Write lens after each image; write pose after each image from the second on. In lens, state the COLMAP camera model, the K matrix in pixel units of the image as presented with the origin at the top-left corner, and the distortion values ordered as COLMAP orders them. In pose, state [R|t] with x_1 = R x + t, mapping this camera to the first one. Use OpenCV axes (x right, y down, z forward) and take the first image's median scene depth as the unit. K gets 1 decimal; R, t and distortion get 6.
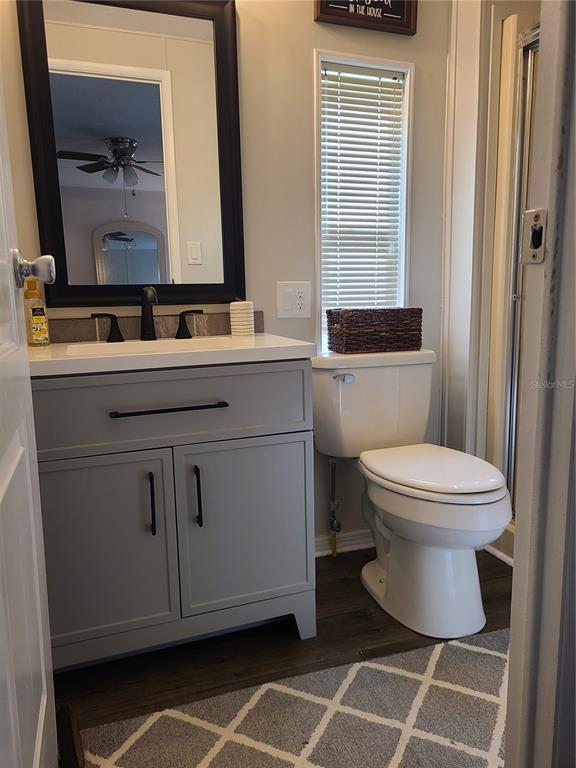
lens RADIAL K [[572.2, 0, 287.9], [0, 572.2, 385.0], [0, 0, 1]] dist [0.052014, -0.026127]
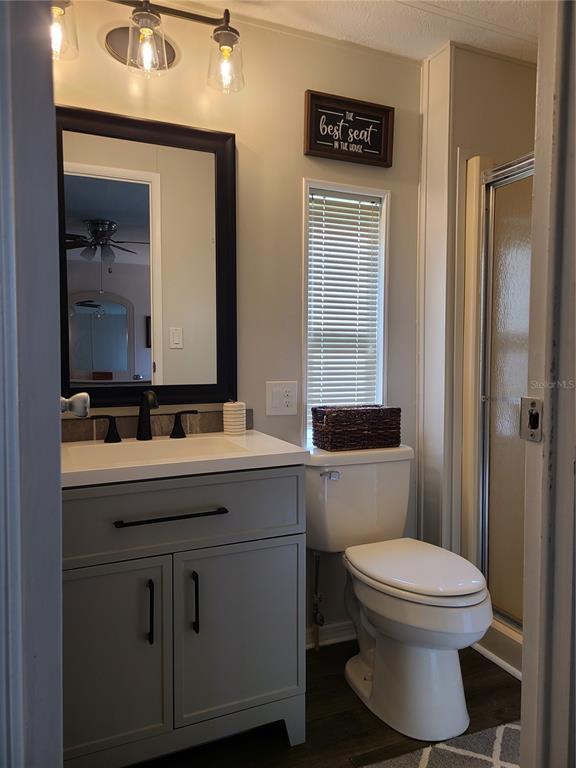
lens RADIAL K [[572.2, 0, 287.0], [0, 572.2, 382.7], [0, 0, 1]] dist [0.052014, -0.026127]
pose [[0.997373, 0.016467, 0.070540, -0.057560], [-0.008966, 0.994395, -0.105350, -0.069413], [-0.071880, 0.104441, 0.991930, -0.055408]]
